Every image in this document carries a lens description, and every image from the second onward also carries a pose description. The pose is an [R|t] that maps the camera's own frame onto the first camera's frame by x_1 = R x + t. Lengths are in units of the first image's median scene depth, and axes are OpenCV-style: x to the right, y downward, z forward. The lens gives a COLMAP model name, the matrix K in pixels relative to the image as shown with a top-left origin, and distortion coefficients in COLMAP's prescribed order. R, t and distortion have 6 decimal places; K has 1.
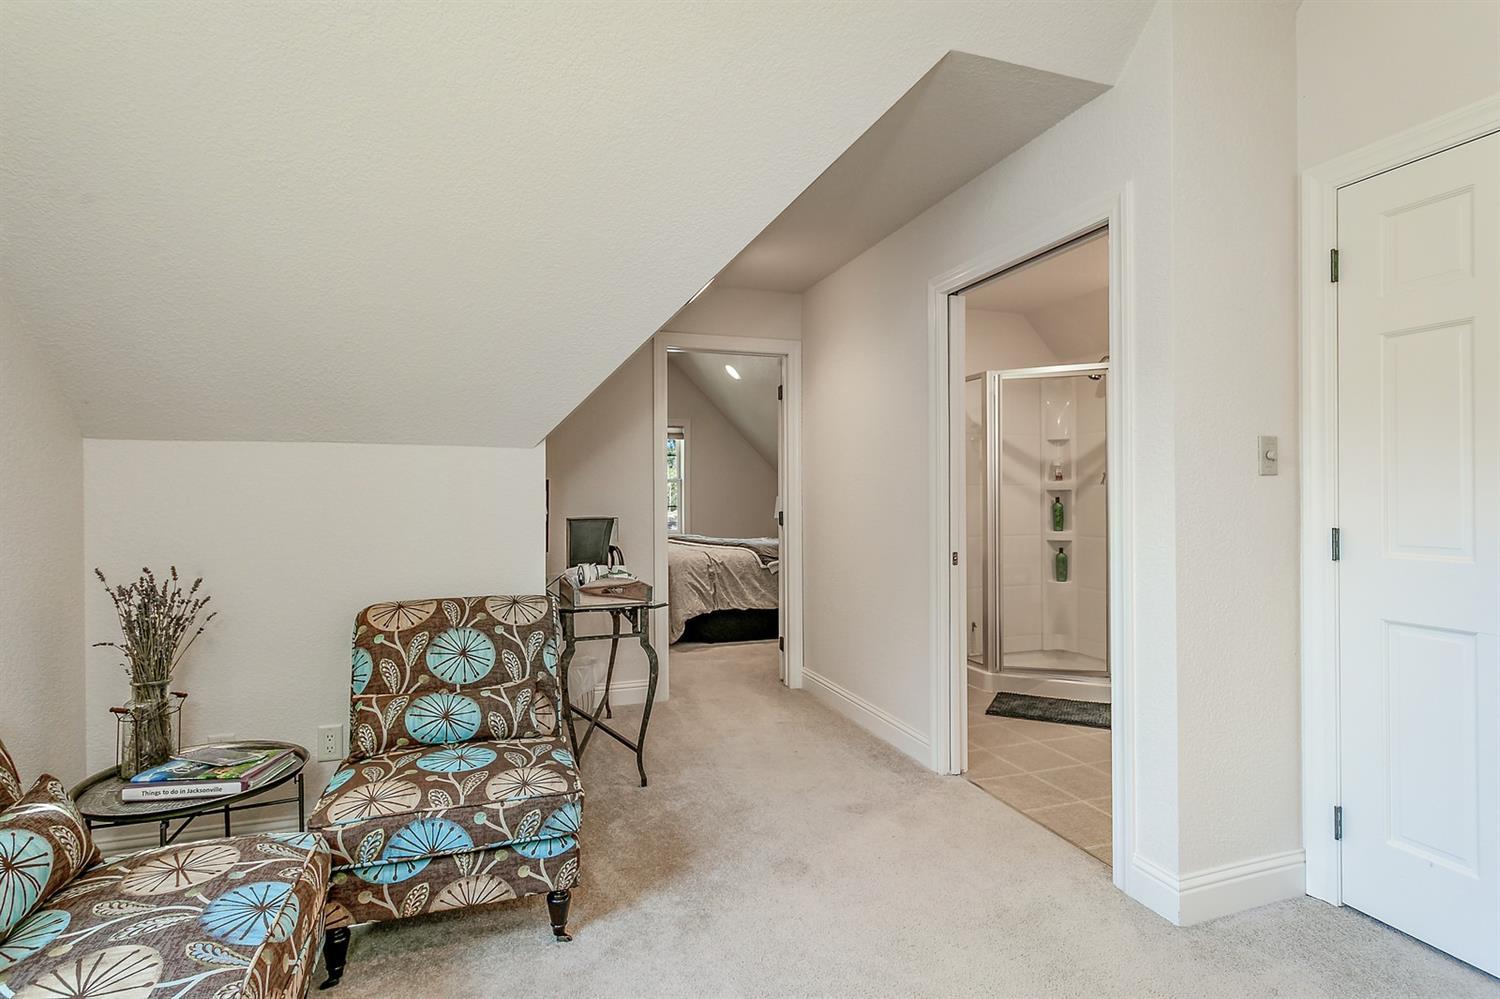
lens RADIAL K [[724.3, 0, 749.9], [0, 724.3, 492.0], [0, 0, 1]] dist [0.001147, 0.000288]
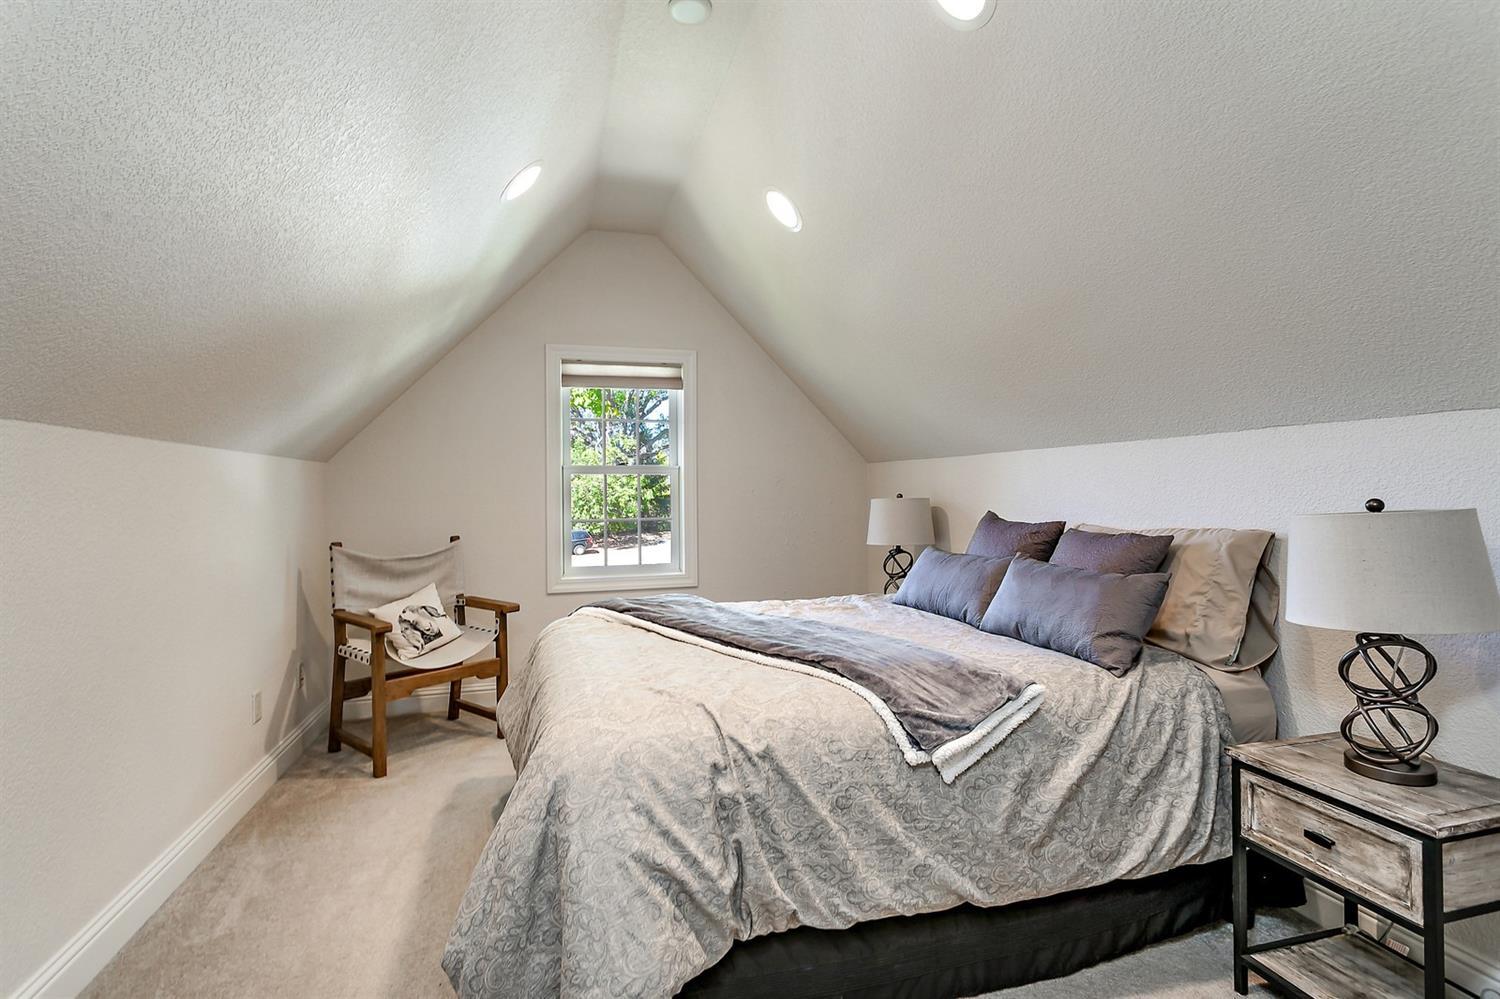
lens RADIAL K [[724.3, 0, 748.2], [0, 724.3, 496.3], [0, 0, 1]] dist [0.001147, 0.000288]
pose [[0.999092, -0.003293, -0.042467, -0.046565], [0.003577, 0.999972, 0.006608, 0.003026], [0.042444, -0.006754, 0.999076, 1.018231]]
